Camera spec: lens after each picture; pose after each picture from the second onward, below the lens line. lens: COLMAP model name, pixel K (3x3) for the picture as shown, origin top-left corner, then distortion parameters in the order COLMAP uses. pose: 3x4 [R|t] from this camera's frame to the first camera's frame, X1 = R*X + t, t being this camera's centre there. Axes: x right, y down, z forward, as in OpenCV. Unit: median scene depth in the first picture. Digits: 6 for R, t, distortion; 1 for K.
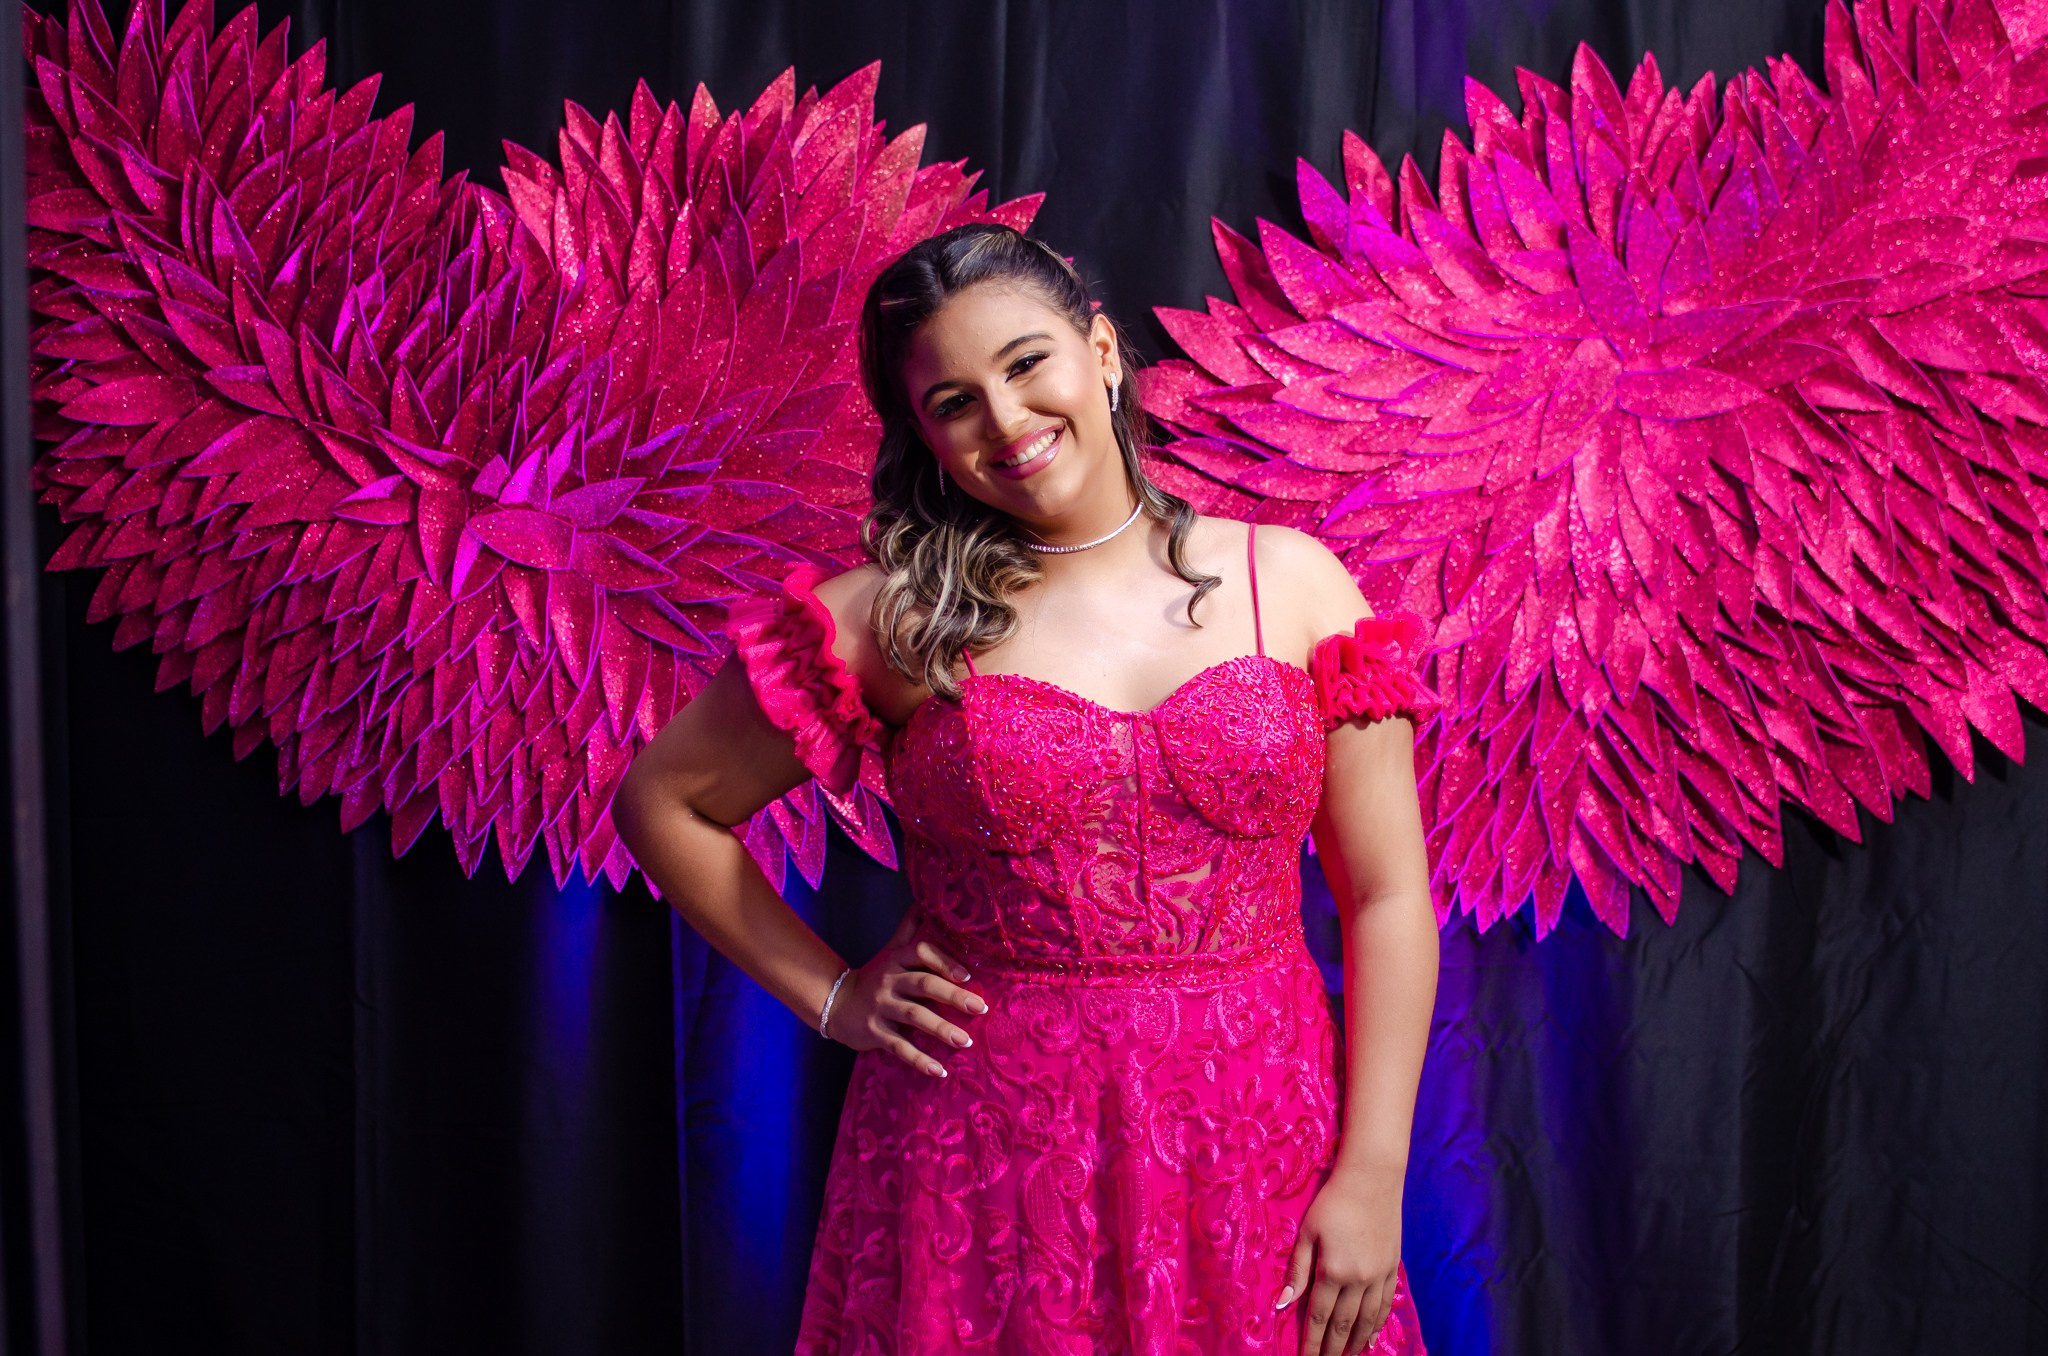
lens RADIAL K [[3105.5, 0, 1024.0], [0, 3105.5, 678.0], [0, 0, 1]] dist [-0.176317, 0.125022]
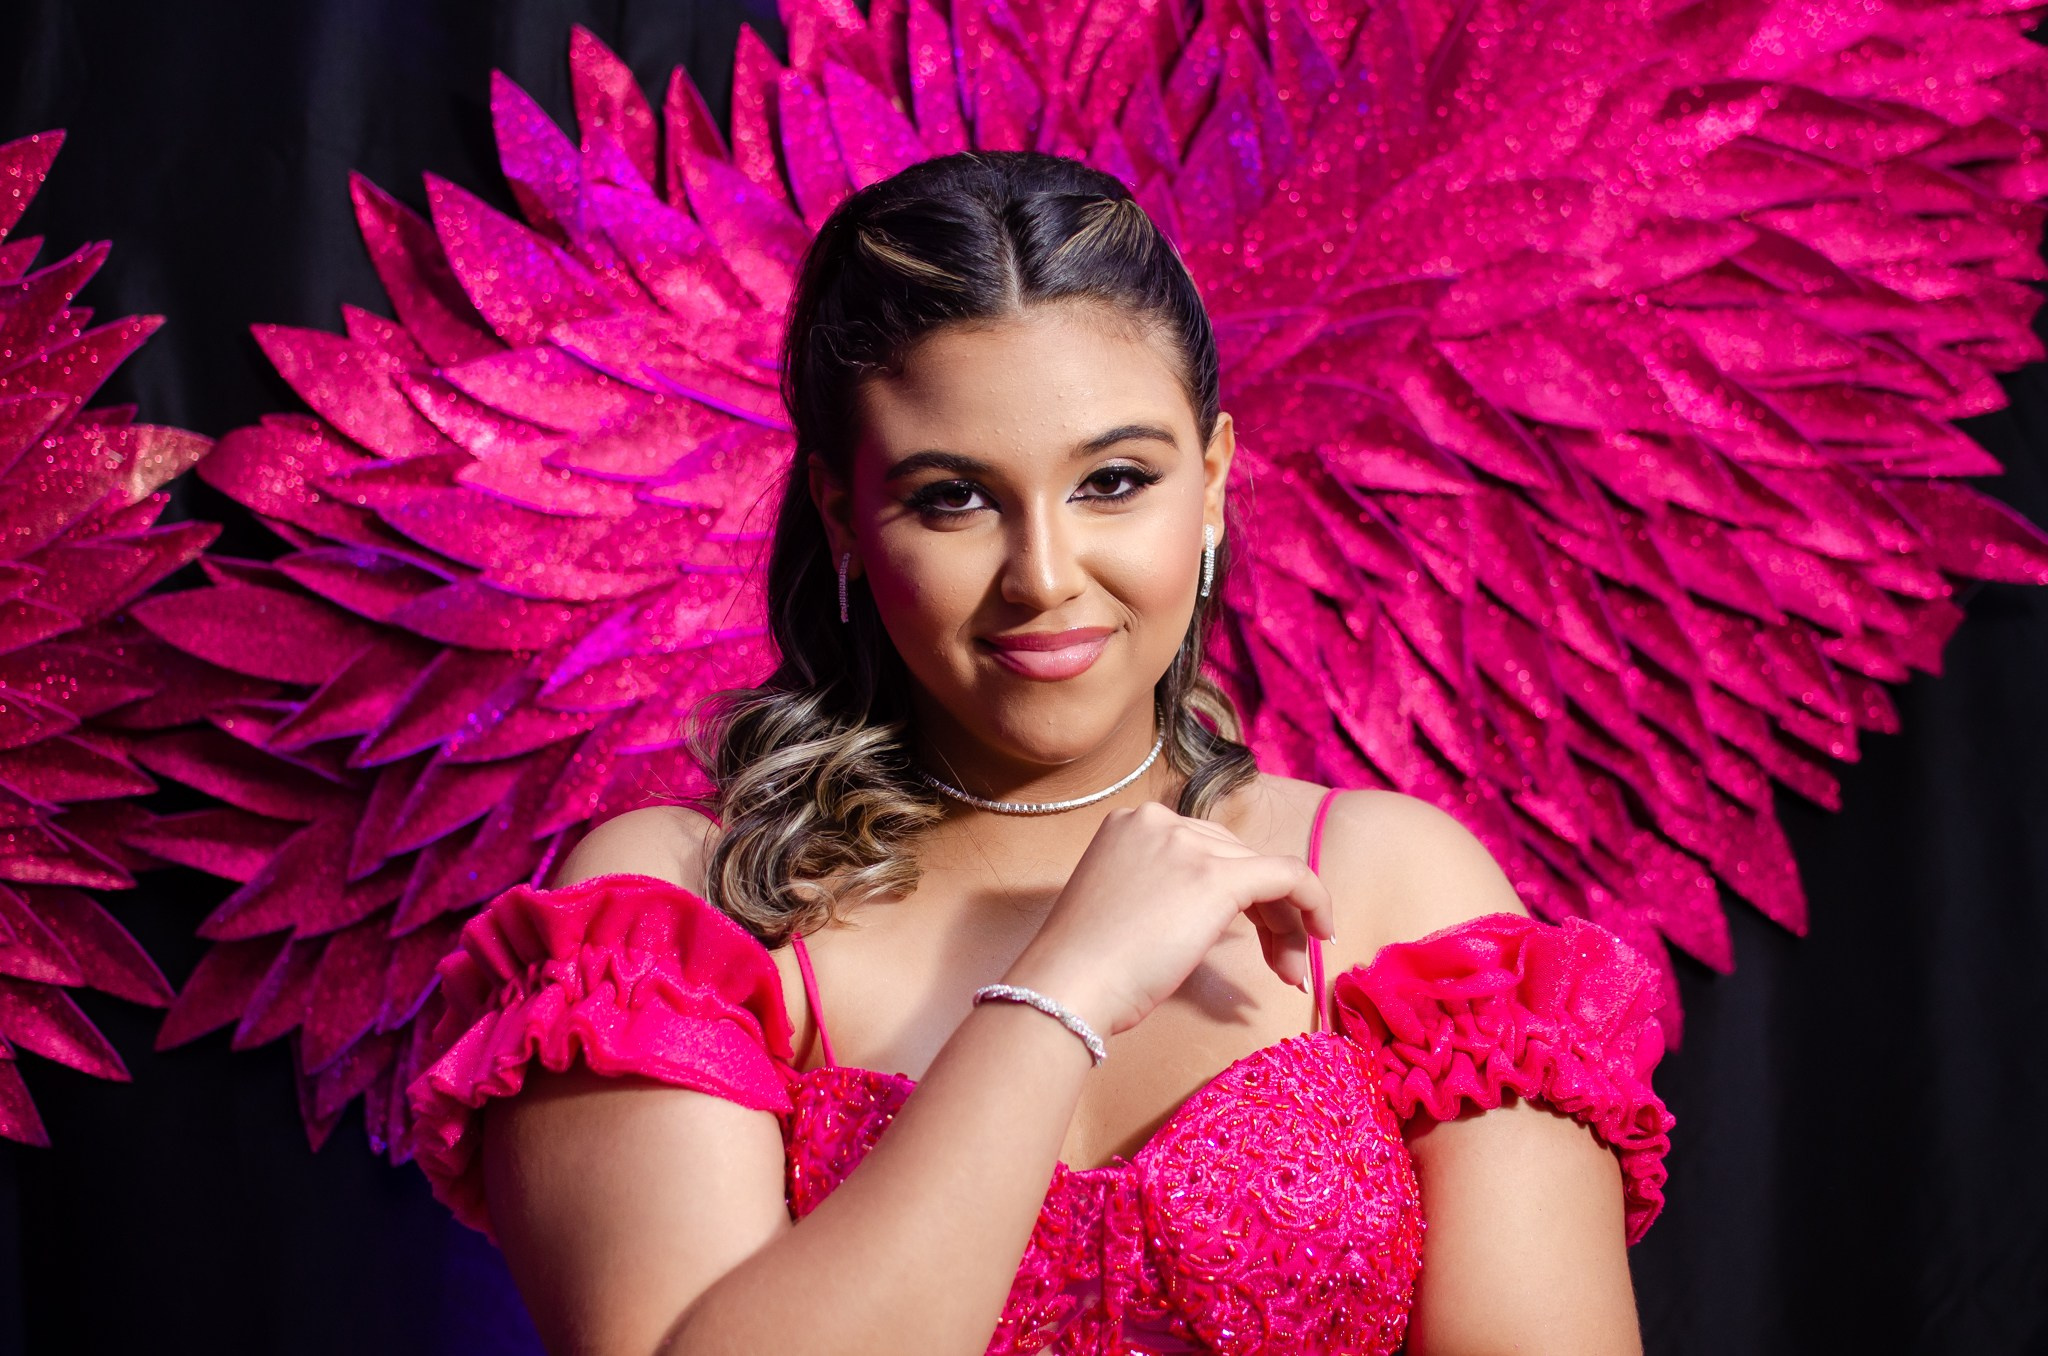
lens RADIAL K [[3105.5, 0, 1024.0], [0, 3105.5, 678.0], [0, 0, 1]] dist [-0.176317, 0.125022]
pose [[0.974794, -0.019039, 0.222292, 0.054447], [0.019027, 0.999817, 0.002199, -0.051510], [-0.222293, 0.002086, 0.974978, 0.401477]]
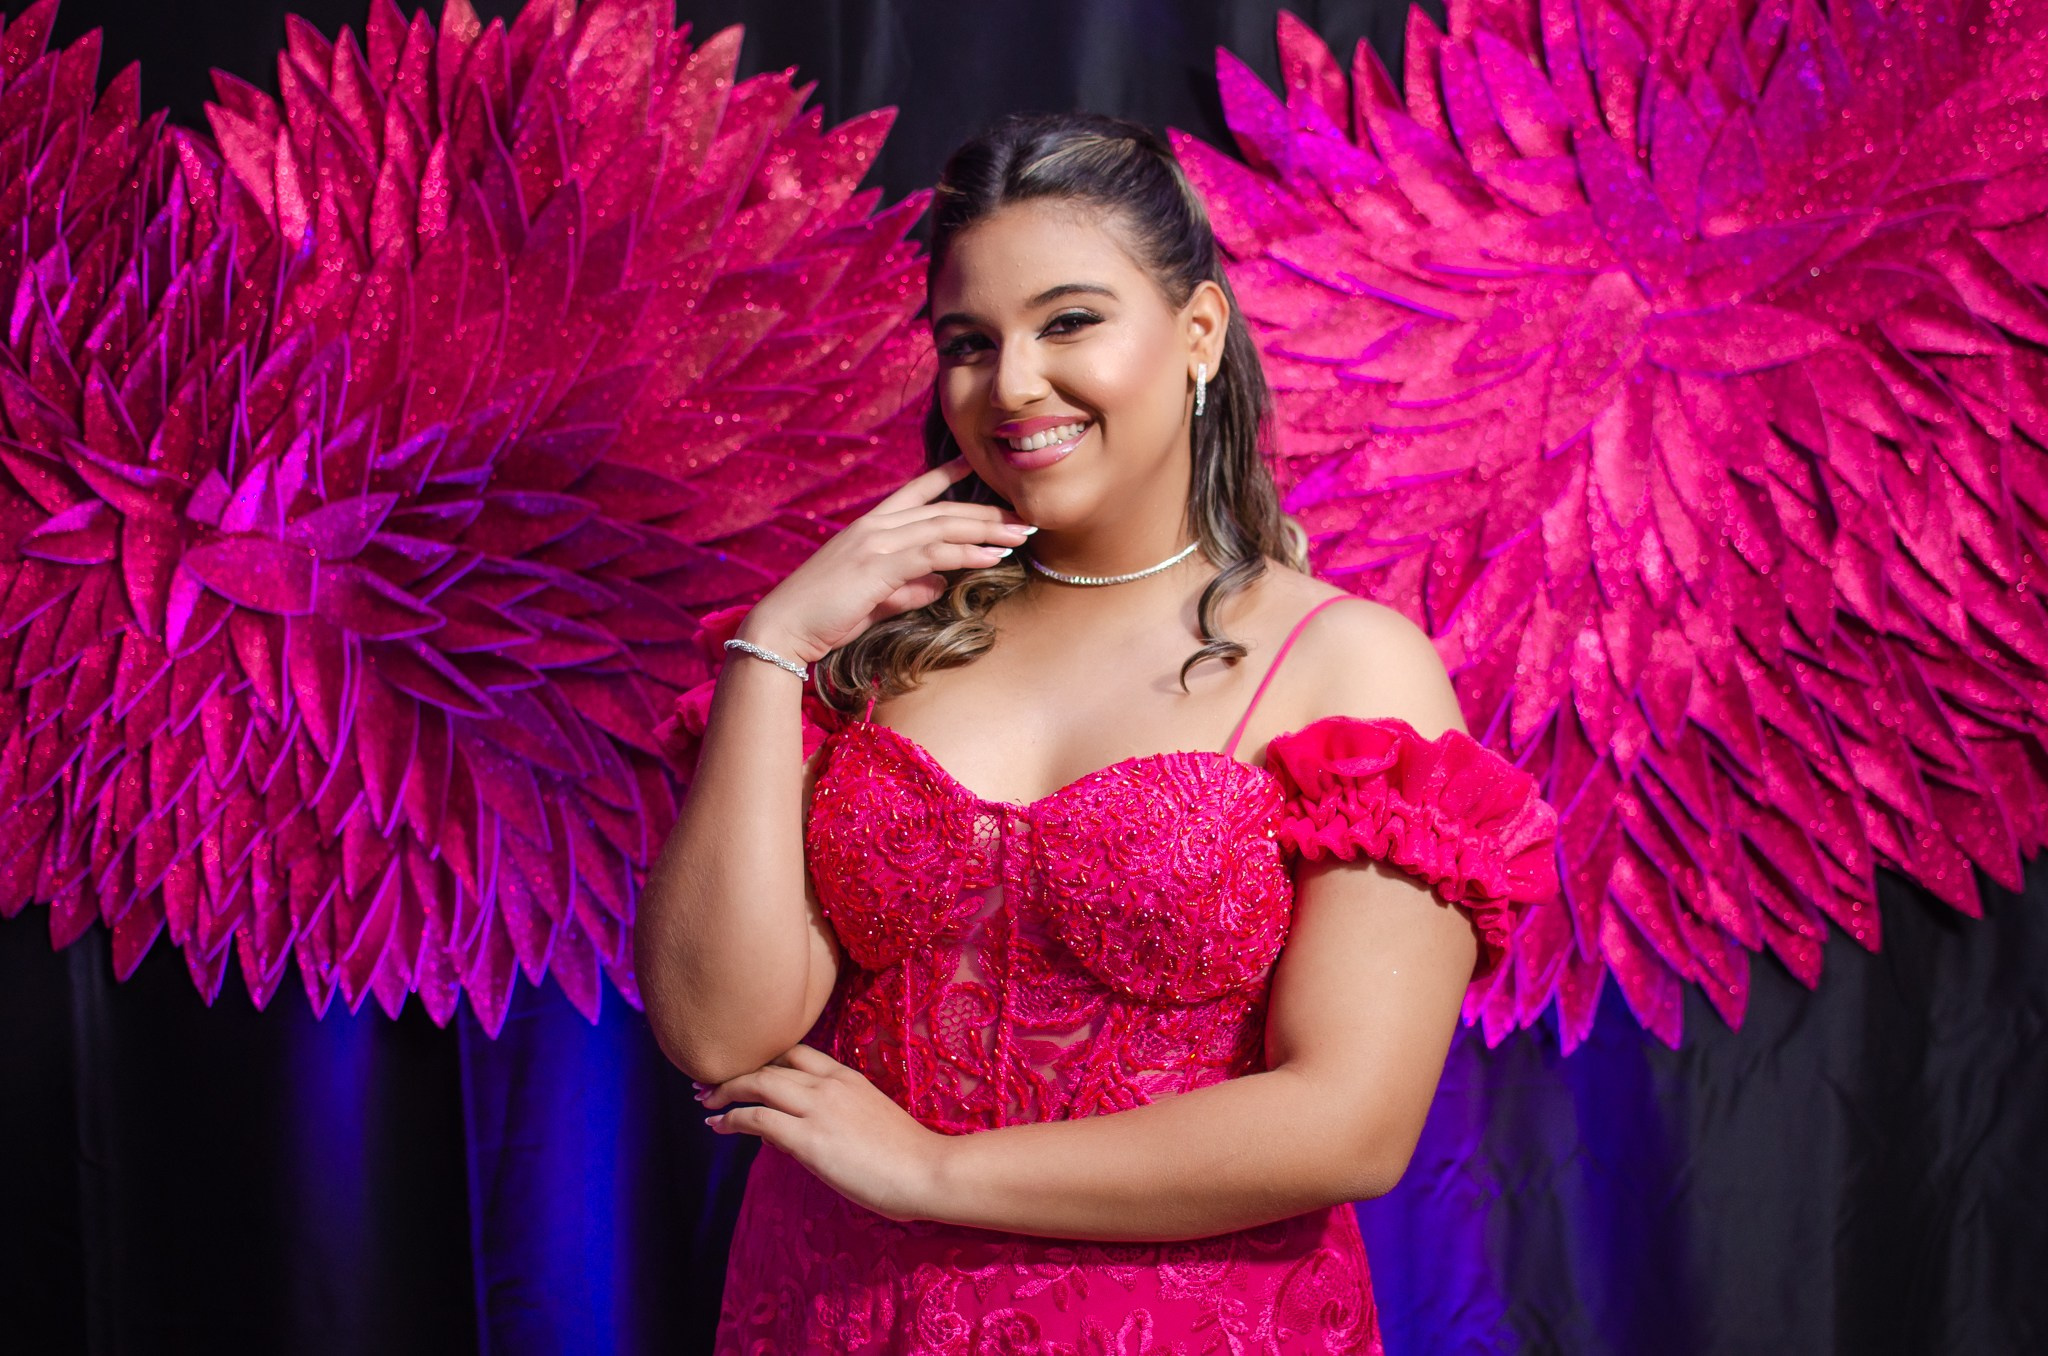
lens RADIAL K [[3105.5, 0, 1024.0], [0, 3105.5, 678.0], [0, 0, 1]] dist [-0.176317, 0.125022]
pose [[0.999275, -0.030412, -0.022913, 0.052649], [0.030422, 0.999537, 0.000115, -0.013578], [0.022899, -0.000812, 0.999737, 0.230229]]
